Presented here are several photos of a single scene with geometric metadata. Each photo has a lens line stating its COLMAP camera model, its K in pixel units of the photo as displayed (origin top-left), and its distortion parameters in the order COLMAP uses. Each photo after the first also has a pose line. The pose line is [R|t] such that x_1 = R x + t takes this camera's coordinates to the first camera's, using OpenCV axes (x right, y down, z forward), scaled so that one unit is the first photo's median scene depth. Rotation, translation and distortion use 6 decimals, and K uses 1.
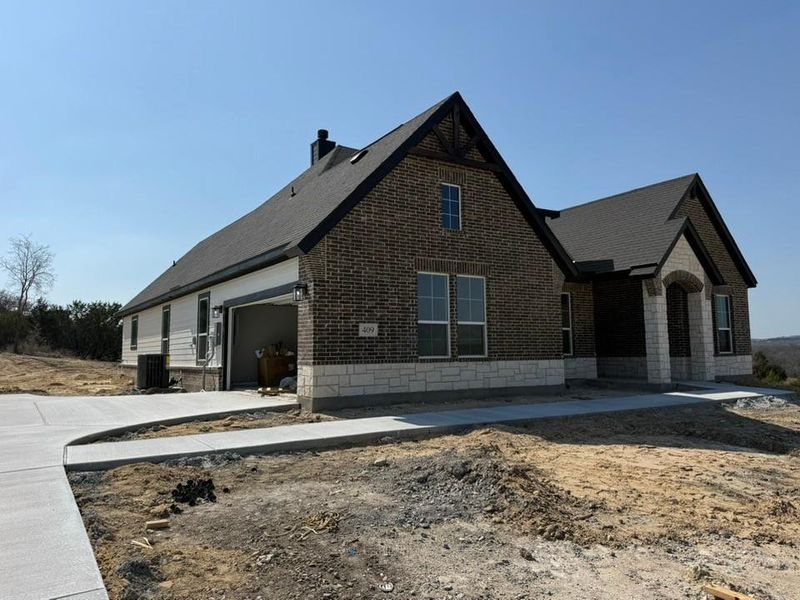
lens RADIAL K [[601.0, 0, 403.1], [0, 601.0, 299.1], [0, 0, 1]] dist [0.030404, -0.016201]
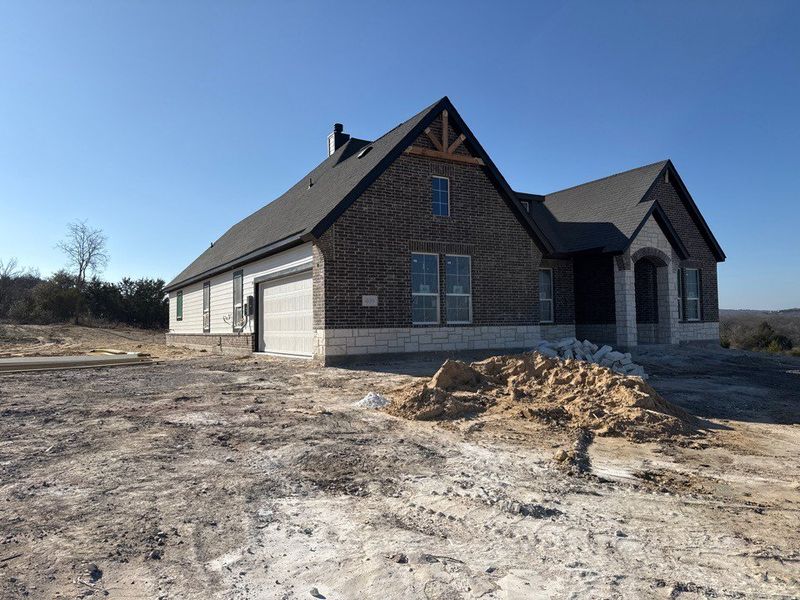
lens RADIAL K [[568.9, 0, 393.2], [0, 568.9, 308.0], [0, 0, 1]] dist [0.034734, -0.017334]
pose [[0.998487, -0.005584, -0.054709, 0.037495], [0.008764, 0.998275, 0.058052, -0.000402], [0.054290, -0.058444, 0.996813, -0.107016]]
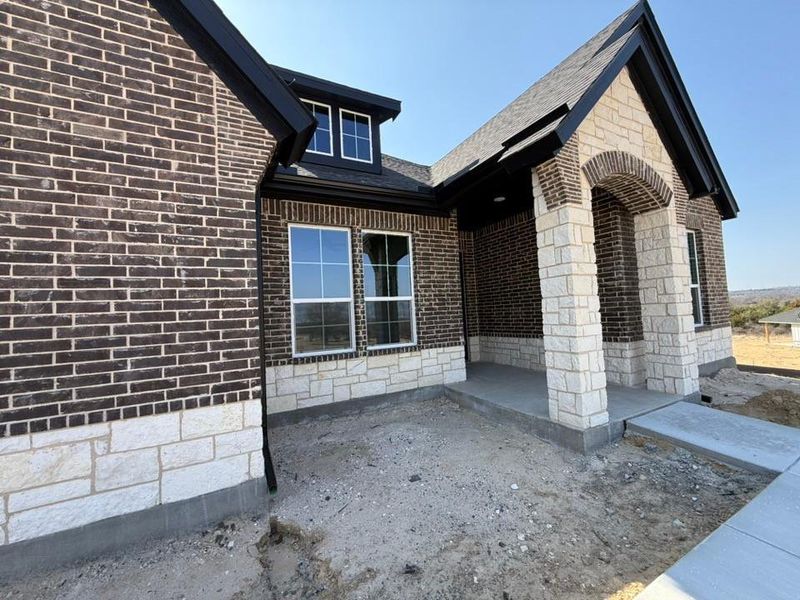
lens RADIAL K [[319.1, 0, 406.5], [0, 319.1, 303.4], [0, 0, 1]] dist [0.009440, 0.000059]
pose [[0.994923, -0.041919, -0.091494, 0.320823], [0.047007, 0.997424, 0.054183, 0.041077], [0.088987, -0.058209, 0.994330, 0.753588]]
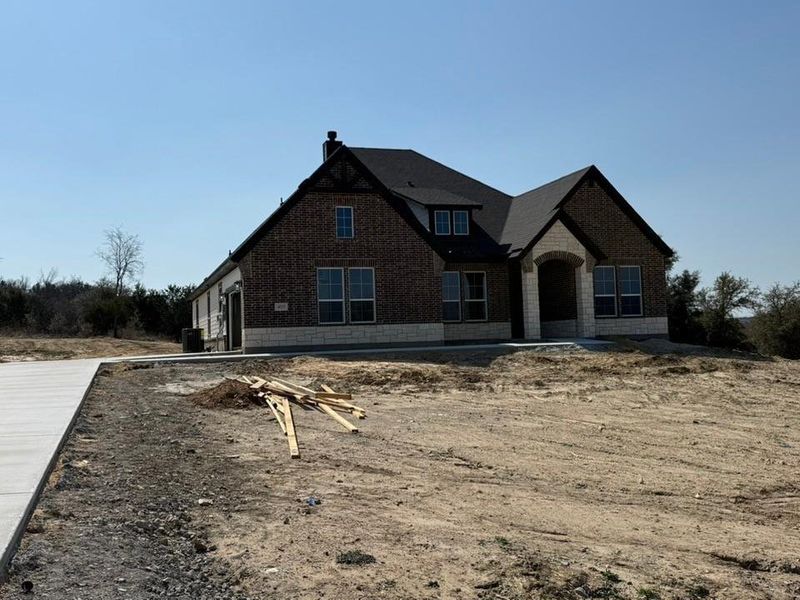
lens RADIAL K [[847.7, 0, 404.4], [0, 847.7, 307.5], [0, 0, 1]] dist [0.117426, 0.000000]
pose [[0.965094, -0.032527, -0.259878, 0.614903], [0.046206, 0.997840, 0.046701, -0.027501], [0.257797, -0.057079, 0.964512, -0.807965]]
